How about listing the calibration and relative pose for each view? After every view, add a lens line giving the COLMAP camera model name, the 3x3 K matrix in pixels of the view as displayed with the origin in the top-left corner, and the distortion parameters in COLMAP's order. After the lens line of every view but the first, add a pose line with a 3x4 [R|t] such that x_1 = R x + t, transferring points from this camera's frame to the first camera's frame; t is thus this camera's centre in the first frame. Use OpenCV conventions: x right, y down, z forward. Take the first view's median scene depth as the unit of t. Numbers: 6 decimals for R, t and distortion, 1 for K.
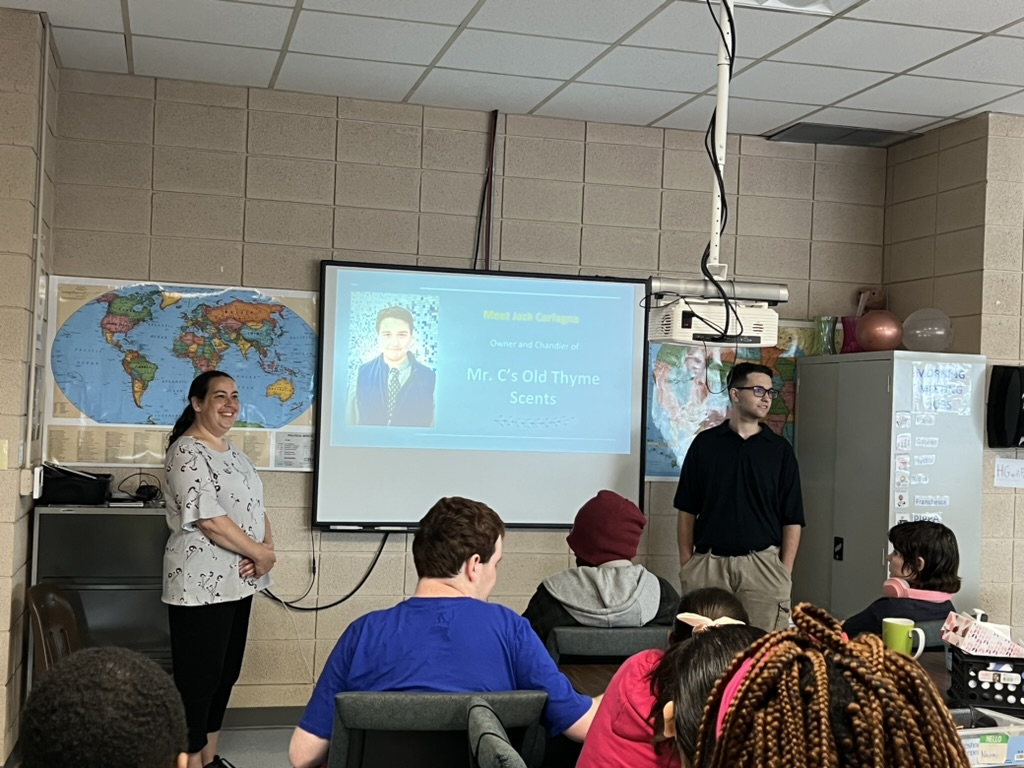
lens RADIAL K [[1342.9, 0, 504.9], [0, 1342.9, 383.7], [0, 0, 1]] dist [0.157187, 0.000000]
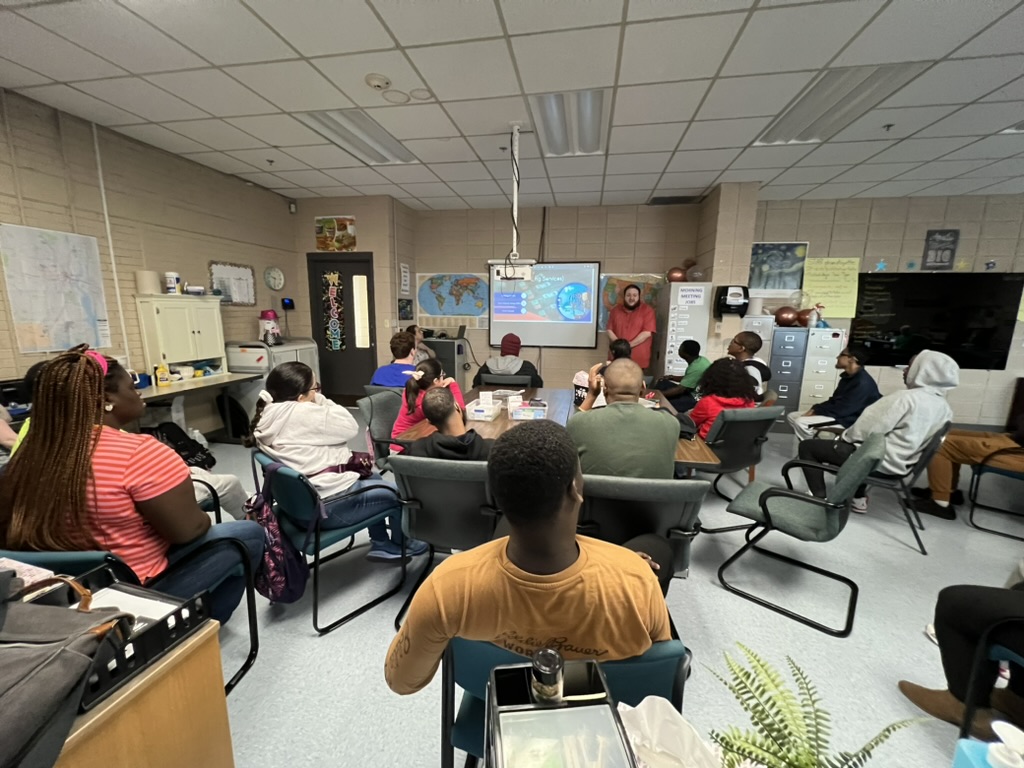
lens RADIAL K [[411.3, 0, 508.0], [0, 411.3, 381.7], [0, 0, 1]] dist [-0.002907, 0.002019]
pose [[0.907387, 0.047381, -0.417618, 0.328046], [0.027713, 0.984718, 0.171935, 0.019947], [0.419382, -0.167585, 0.892207, 0.098719]]
